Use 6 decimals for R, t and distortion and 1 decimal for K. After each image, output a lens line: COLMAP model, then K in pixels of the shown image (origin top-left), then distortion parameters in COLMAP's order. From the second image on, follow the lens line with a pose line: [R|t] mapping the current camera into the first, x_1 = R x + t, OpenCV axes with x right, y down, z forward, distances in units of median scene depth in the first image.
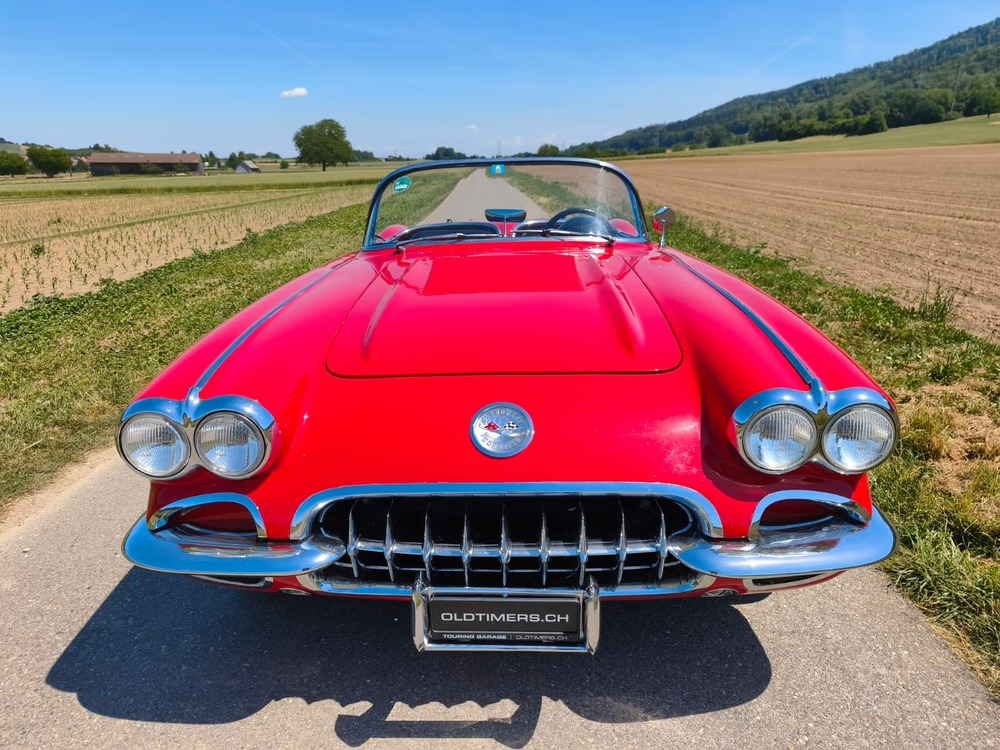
lens RADIAL K [[682.8, 0, 490.7], [0, 682.8, 379.8], [0, 0, 1]] dist [0.018027, -0.019225]
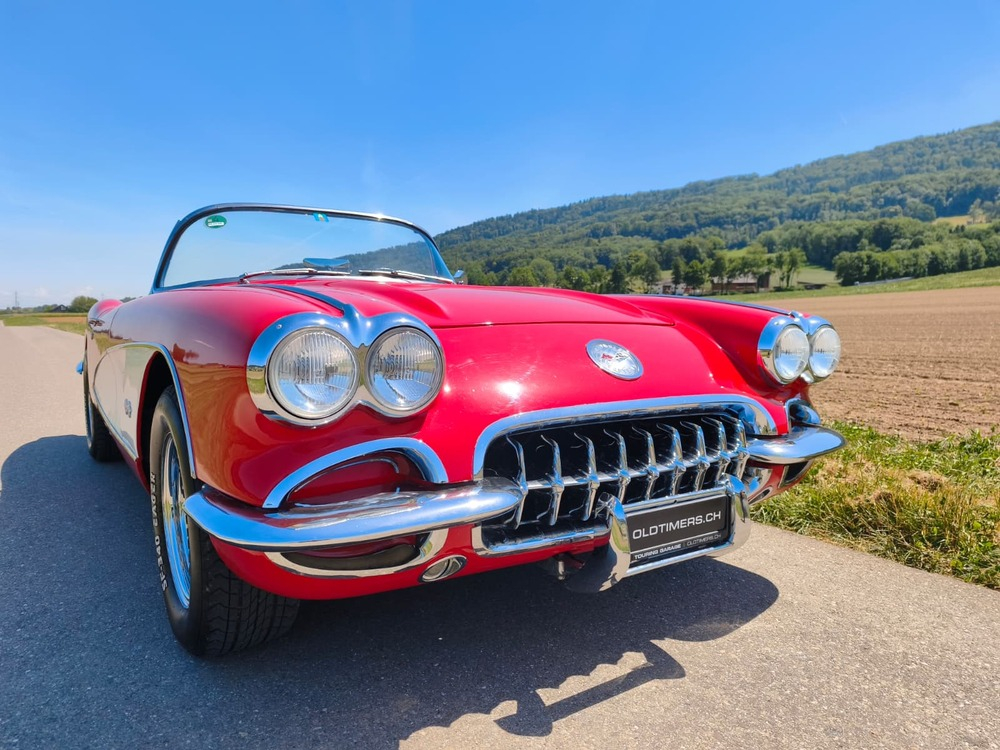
lens RADIAL K [[682.8, 0, 496.0], [0, 682.8, 378.2], [0, 0, 1]] dist [0.018027, -0.019225]
pose [[0.808083, -0.022762, 0.588628, -0.711374], [0.155887, 0.971892, -0.176422, 0.244648], [-0.568067, 0.234324, 0.788918, 0.269495]]
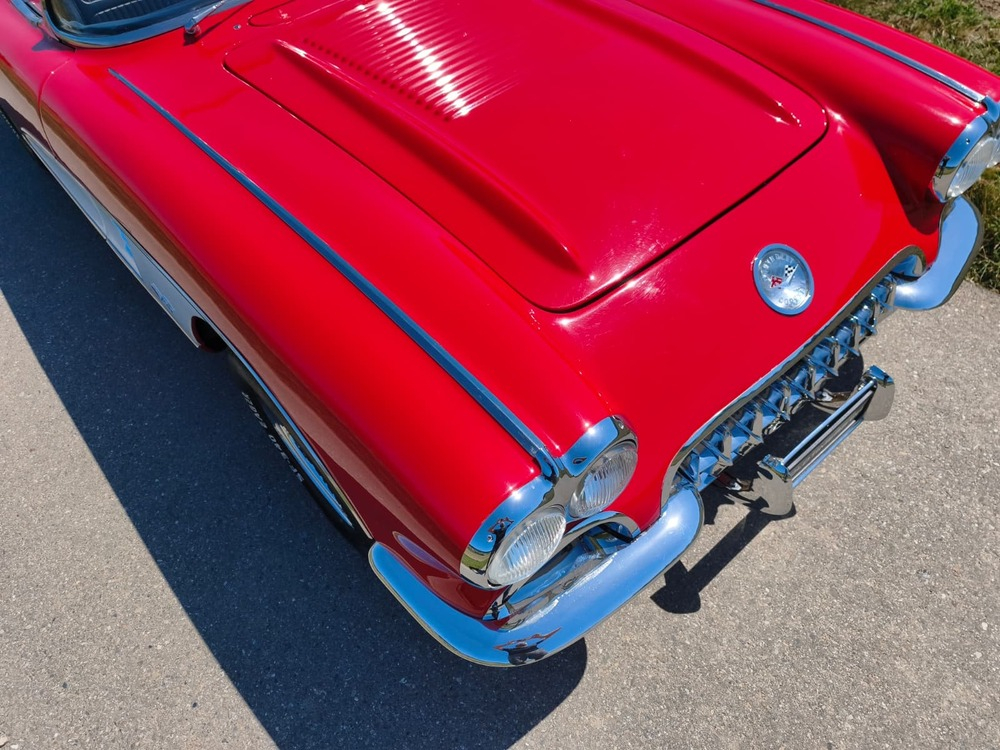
lens RADIAL K [[690.5, 0, 493.4], [0, 690.5, 374.3], [0, 0, 1]] dist [0.001801, -0.002848]
pose [[0.732721, -0.533907, 0.421977, -0.659513], [0.262016, 0.793598, 0.549136, -0.391582], [-0.628067, -0.291799, 0.721377, 0.531282]]
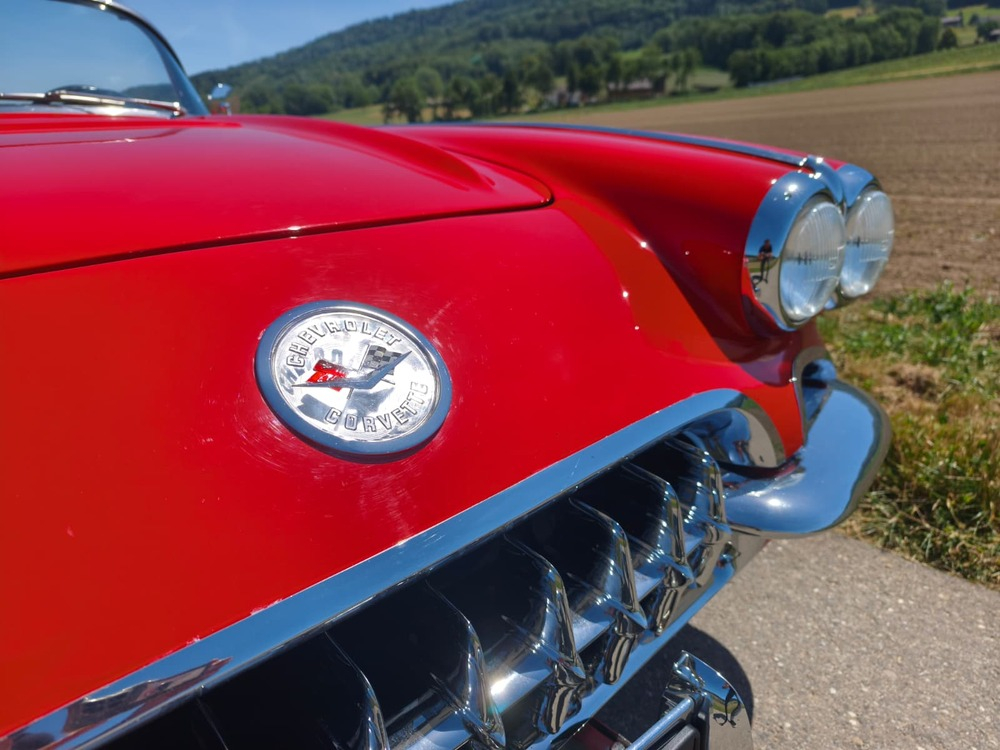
lens RADIAL K [[682.8, 0, 491.7], [0, 682.8, 371.3], [0, 0, 1]] dist [0.018027, -0.019225]
pose [[0.714255, -0.230584, 0.660810, -0.149322], [0.231298, 0.968887, 0.088080, 0.056367], [-0.660561, 0.089933, 0.745367, 0.674760]]
